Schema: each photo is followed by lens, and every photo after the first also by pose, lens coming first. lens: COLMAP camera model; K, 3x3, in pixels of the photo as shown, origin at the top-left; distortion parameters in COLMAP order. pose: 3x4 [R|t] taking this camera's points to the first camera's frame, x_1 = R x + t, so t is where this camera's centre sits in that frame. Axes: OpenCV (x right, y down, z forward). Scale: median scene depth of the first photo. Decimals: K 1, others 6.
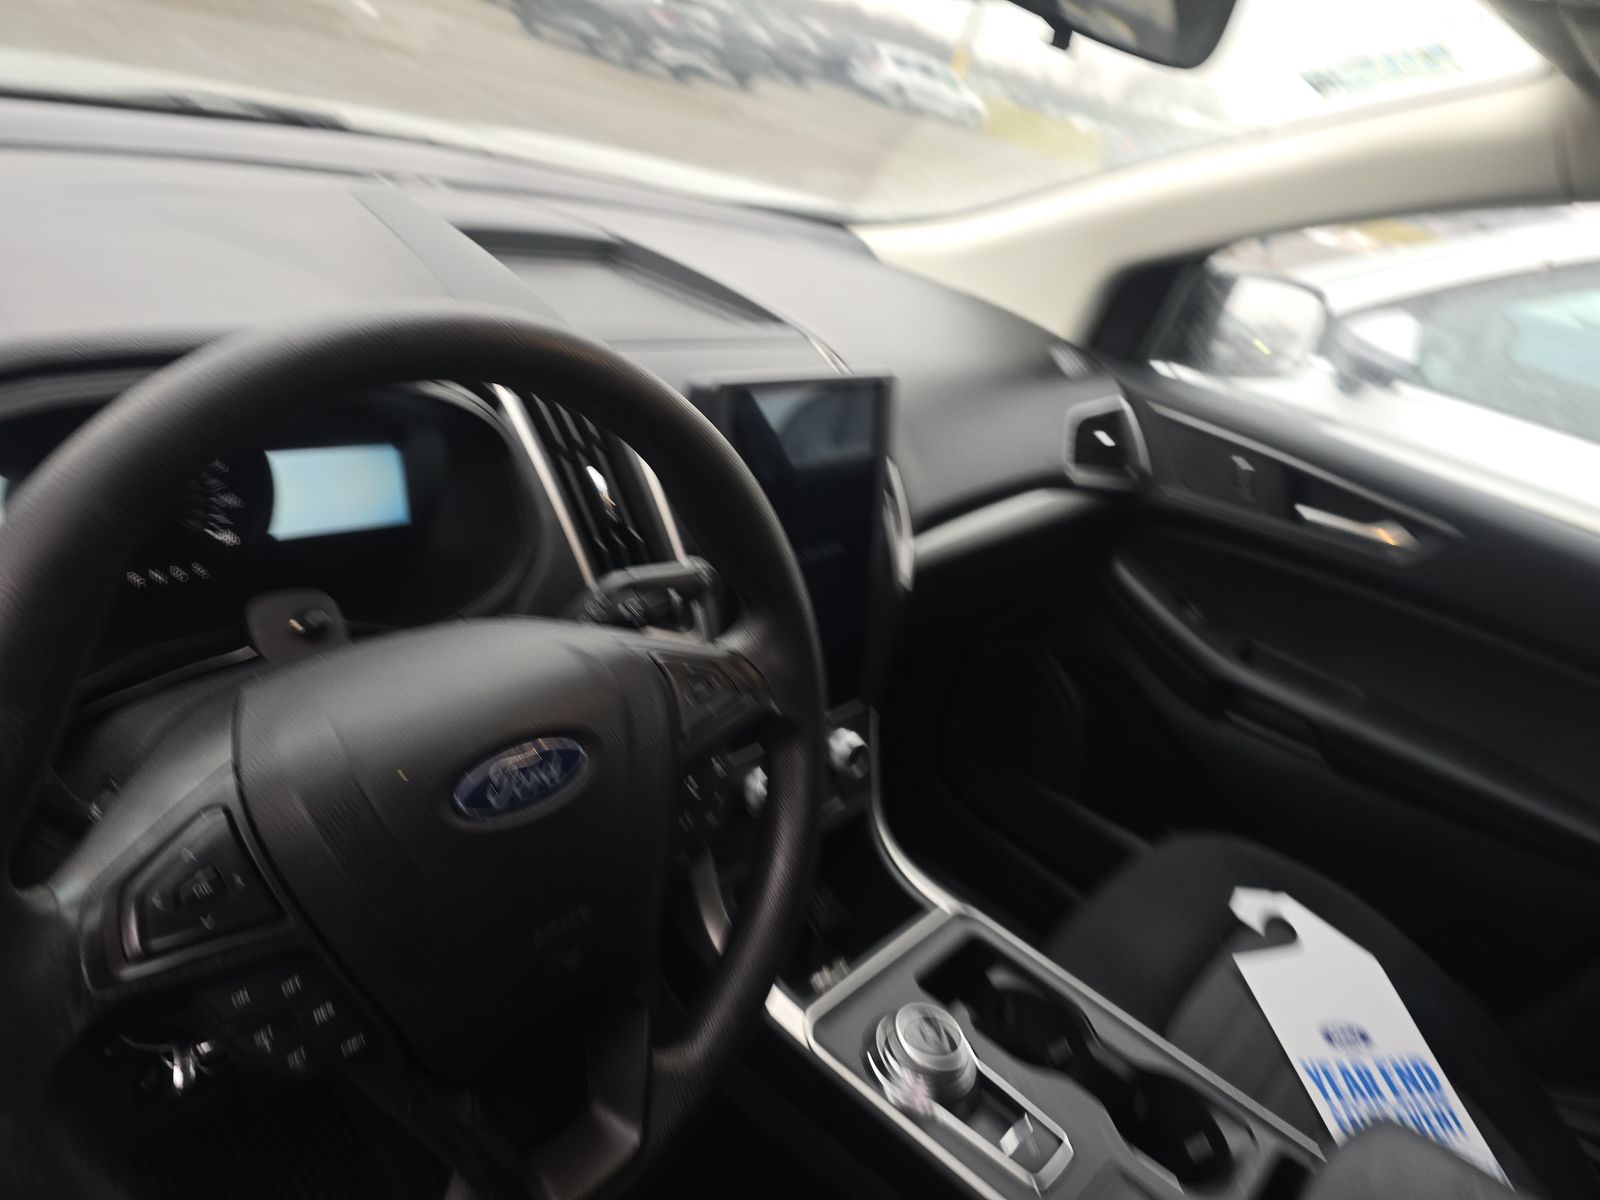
lens RADIAL K [[1045.0, 0, 800.0], [0, 1045.0, 600.0], [0, 0, 1]] dist [0.000867, -0.004528]
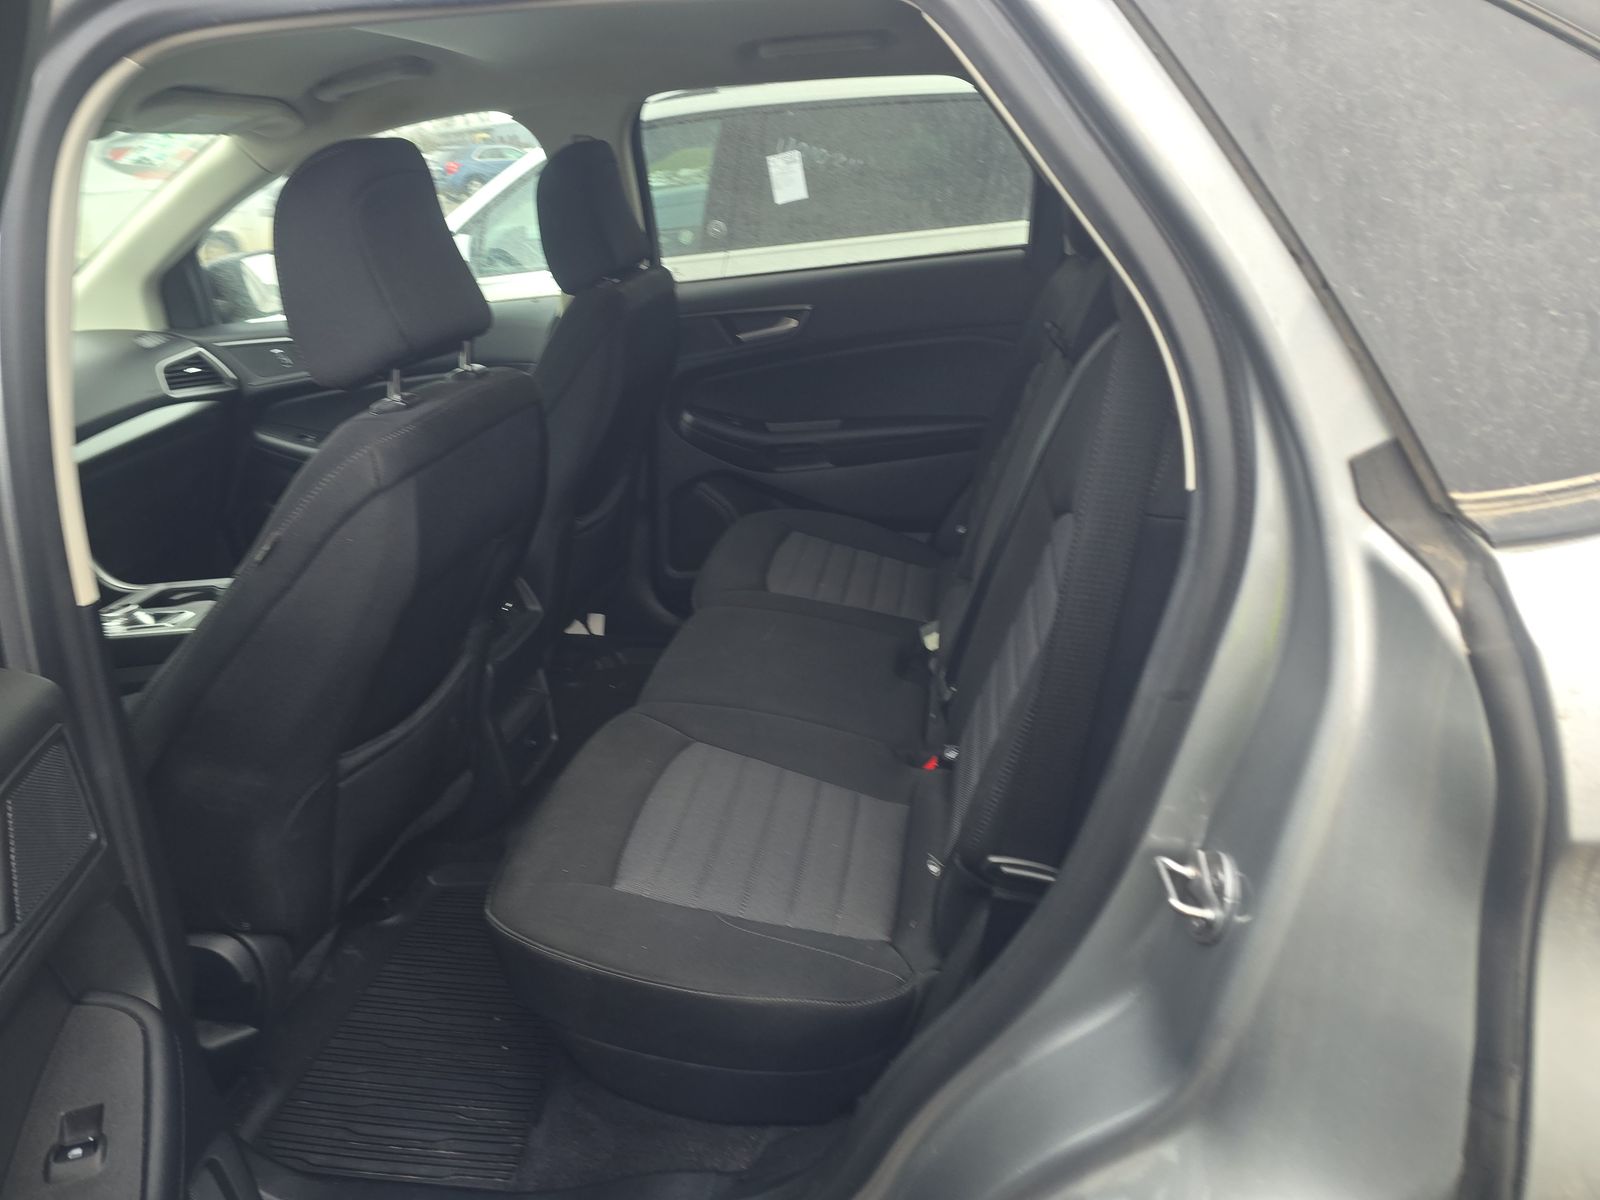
lens RADIAL K [[1045.0, 0, 800.0], [0, 1045.0, 600.0], [0, 0, 1]] dist [0.000867, -0.004528]
pose [[0.790610, -0.497751, 0.356622, 0.276354], [0.501158, 0.860643, 0.090194, 0.548848], [-0.351818, 0.107415, 0.929885, -1.005506]]
